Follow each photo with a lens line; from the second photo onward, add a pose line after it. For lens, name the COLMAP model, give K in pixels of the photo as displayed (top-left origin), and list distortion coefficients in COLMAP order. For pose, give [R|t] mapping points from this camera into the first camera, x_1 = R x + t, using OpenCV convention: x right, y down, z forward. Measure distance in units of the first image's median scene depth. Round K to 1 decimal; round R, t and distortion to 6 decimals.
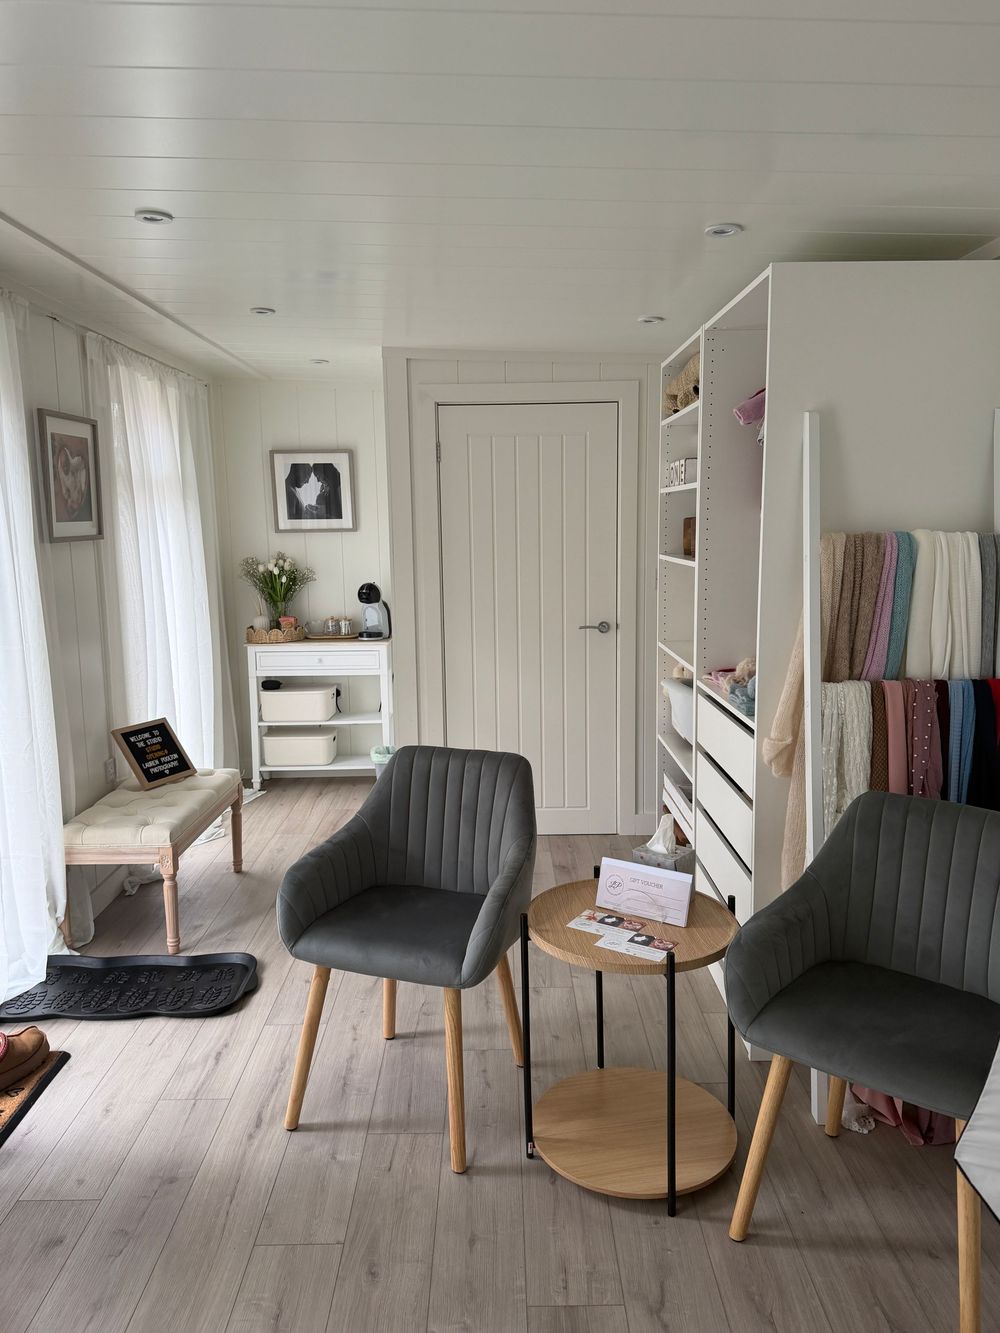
lens RADIAL K [[972.7, 0, 500.0], [0, 972.7, 666.5], [0, 0, 1]] dist [0.203179, -0.000287]
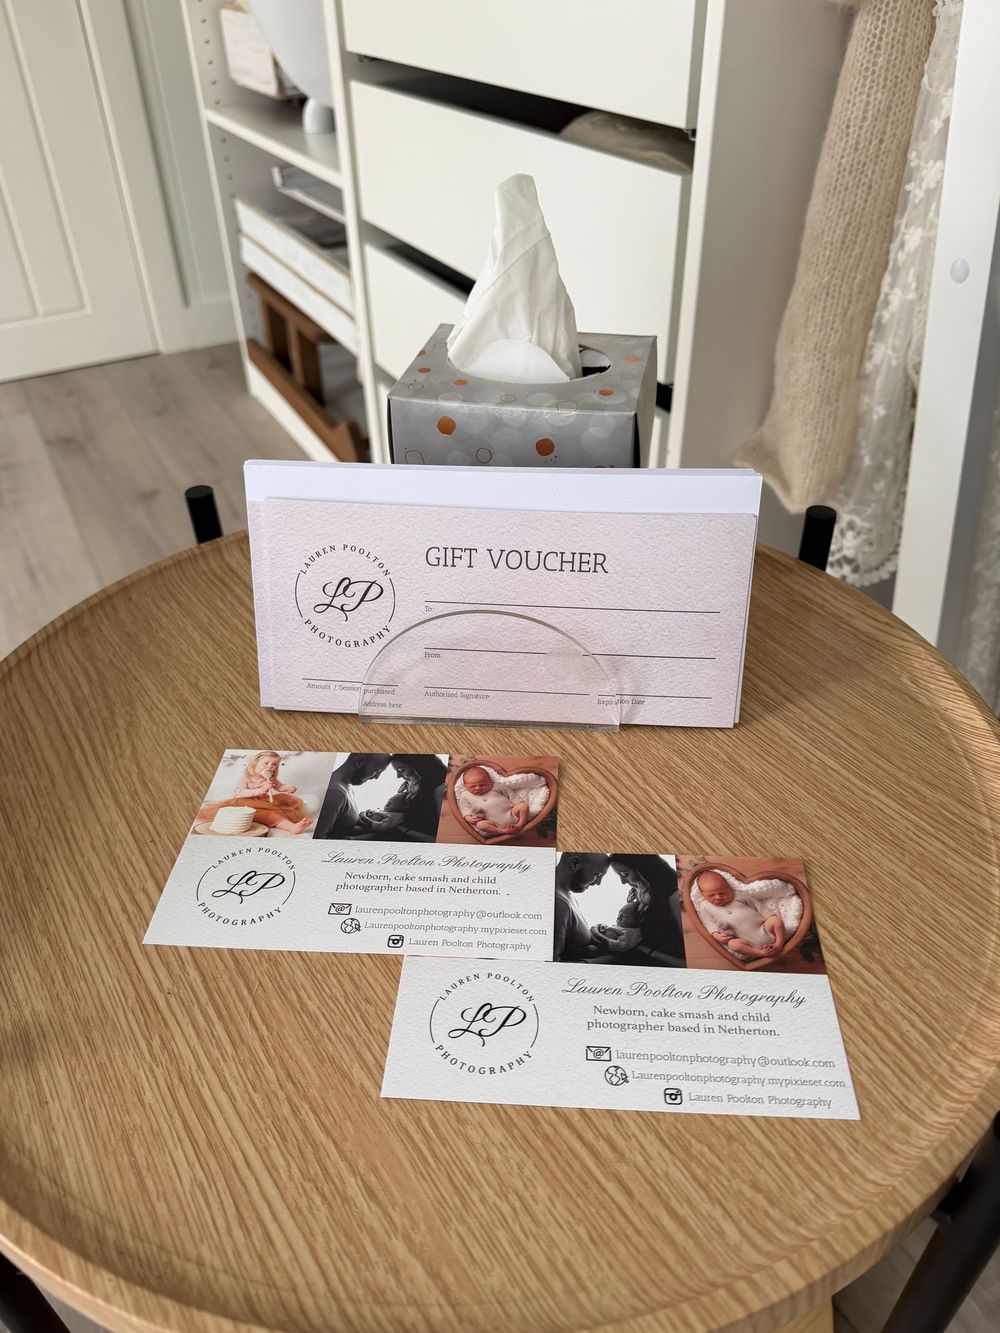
lens RADIAL K [[973.4, 0, 500.0], [0, 973.4, 666.5], [0, 0, 1]] dist [0.001008, -0.001217]
pose [[0.881126, -0.282921, 0.378911, 0.060304], [0.069057, 0.869674, 0.488772, 0.127860], [-0.467813, -0.404504, 0.785830, 0.741539]]
